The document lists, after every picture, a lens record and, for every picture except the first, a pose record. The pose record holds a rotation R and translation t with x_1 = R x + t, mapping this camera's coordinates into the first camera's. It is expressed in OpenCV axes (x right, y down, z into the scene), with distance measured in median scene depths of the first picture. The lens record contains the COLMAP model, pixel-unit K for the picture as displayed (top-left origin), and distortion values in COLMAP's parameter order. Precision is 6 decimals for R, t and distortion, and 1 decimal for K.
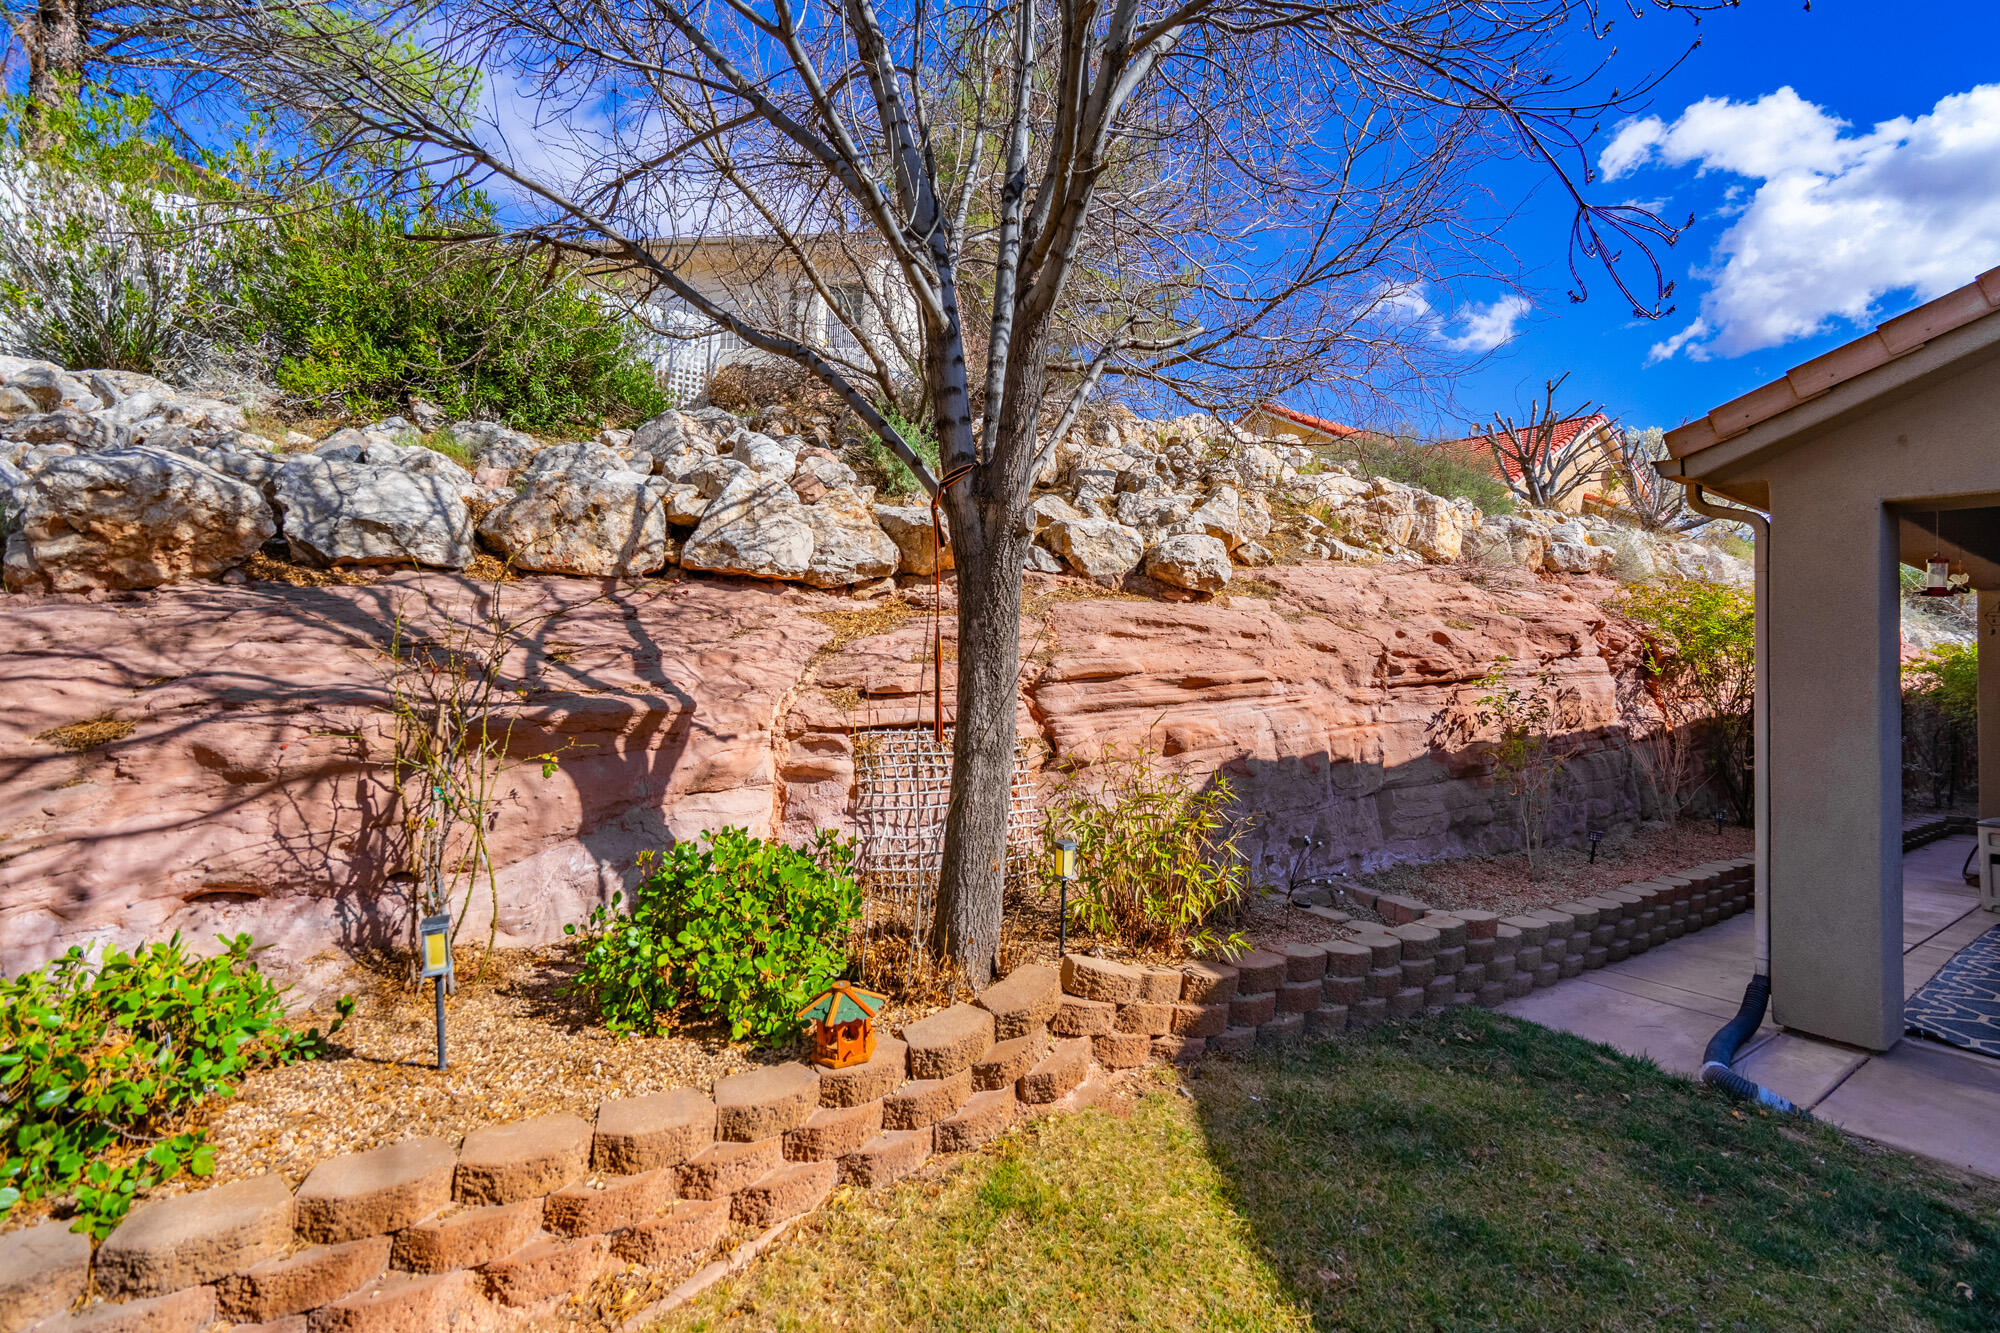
lens RADIAL K [[984.9, 0, 943.8], [0, 984.9, 643.3], [0, 0, 1]] dist [-0.003381, 0.000274]
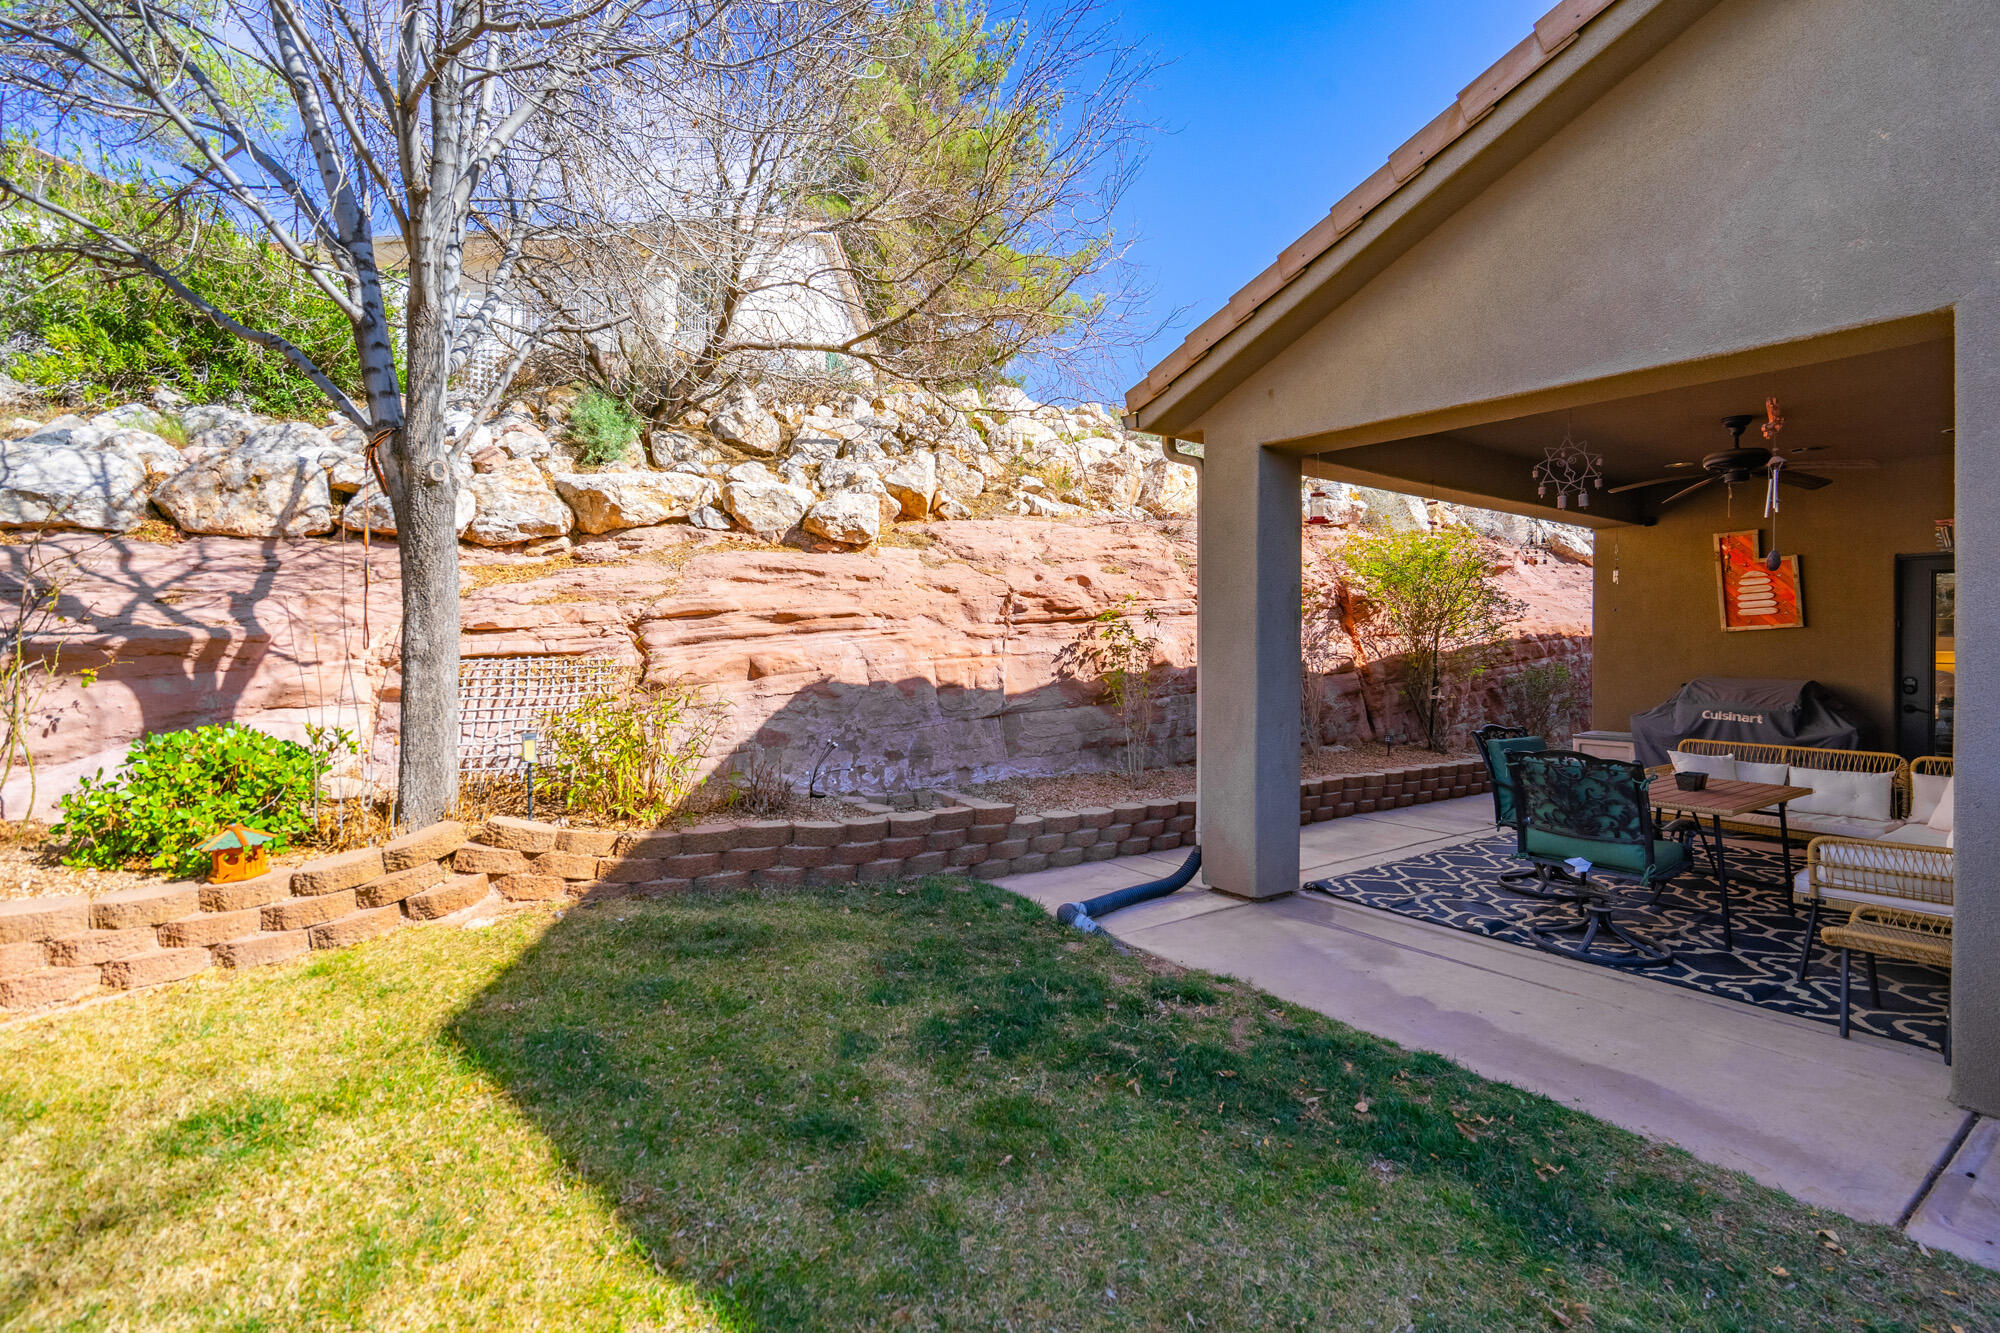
lens RADIAL K [[999.6, 0, 990.6], [0, 999.6, 655.5], [0, 0, 1]] dist [0.002374, 0.000275]
pose [[0.999751, -0.022251, -0.001862, 0.504307], [0.022295, 0.999332, 0.028940, 0.056210], [0.001217, -0.028974, 0.999579, -0.184963]]
